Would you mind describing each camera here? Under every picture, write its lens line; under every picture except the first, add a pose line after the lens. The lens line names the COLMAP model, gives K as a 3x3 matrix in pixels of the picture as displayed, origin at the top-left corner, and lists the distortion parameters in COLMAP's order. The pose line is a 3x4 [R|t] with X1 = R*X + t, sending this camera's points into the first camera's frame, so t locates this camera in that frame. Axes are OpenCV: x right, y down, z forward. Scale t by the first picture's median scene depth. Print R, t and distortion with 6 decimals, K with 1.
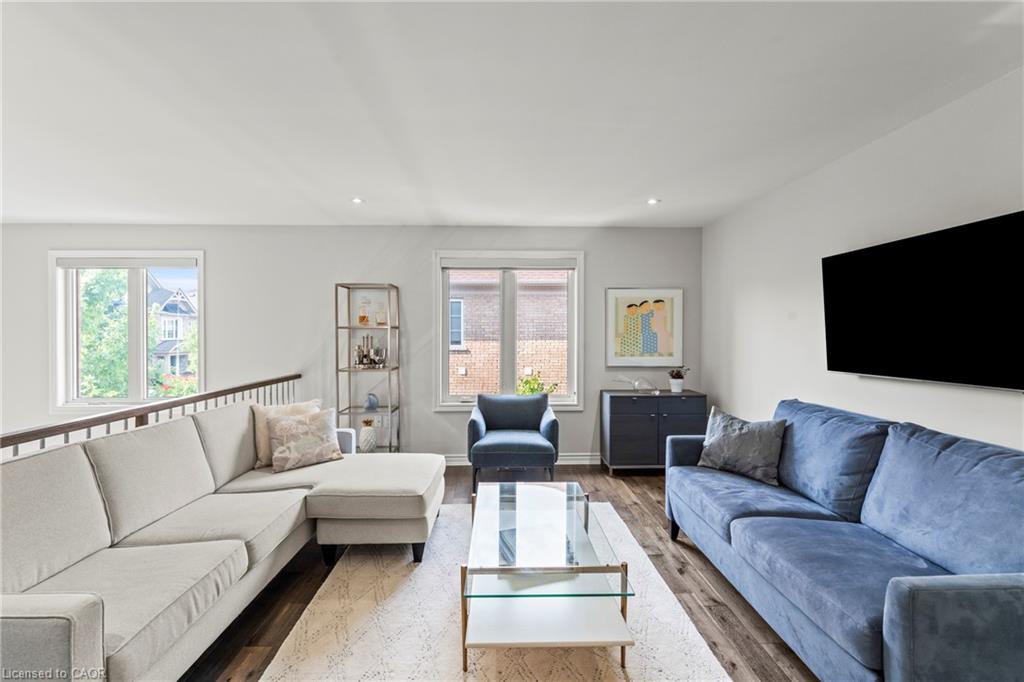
lens RADIAL K [[451.3, 0, 508.5], [0, 451.3, 336.2], [0, 0, 1]] dist [-0.003732, 0.001683]
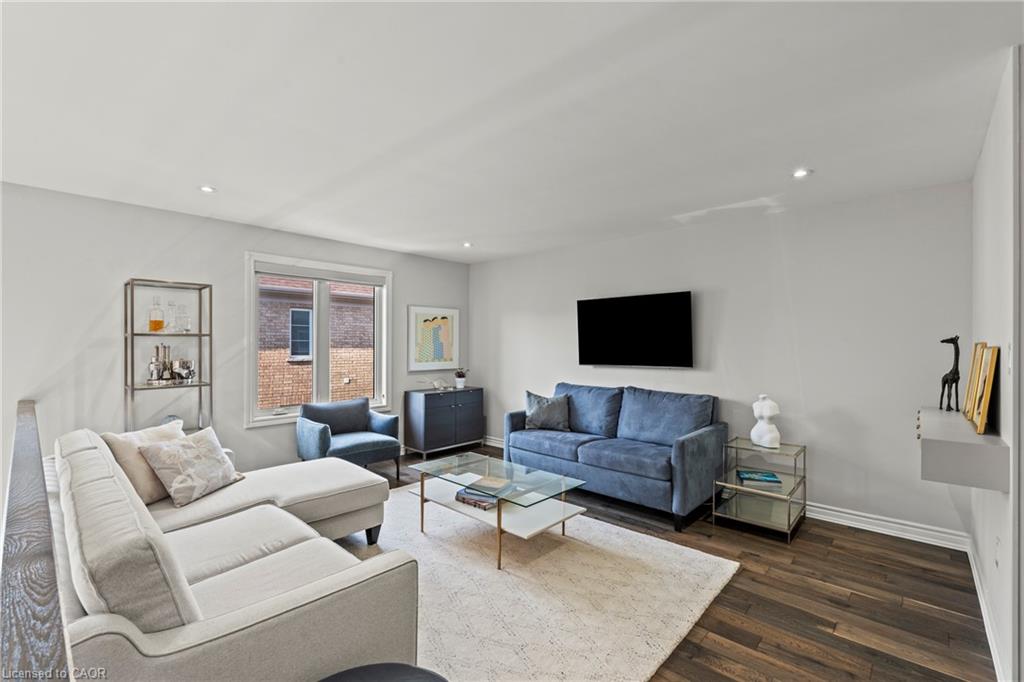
lens RADIAL K [[451.3, 0, 523.3], [0, 451.3, 343.9], [0, 0, 1]] dist [-0.003732, 0.001683]
pose [[0.683482, 0.002536, 0.729963, -0.487204], [0.002511, 0.999980, -0.005826, 0.003786], [-0.729963, 0.005815, 0.683462, -0.032789]]
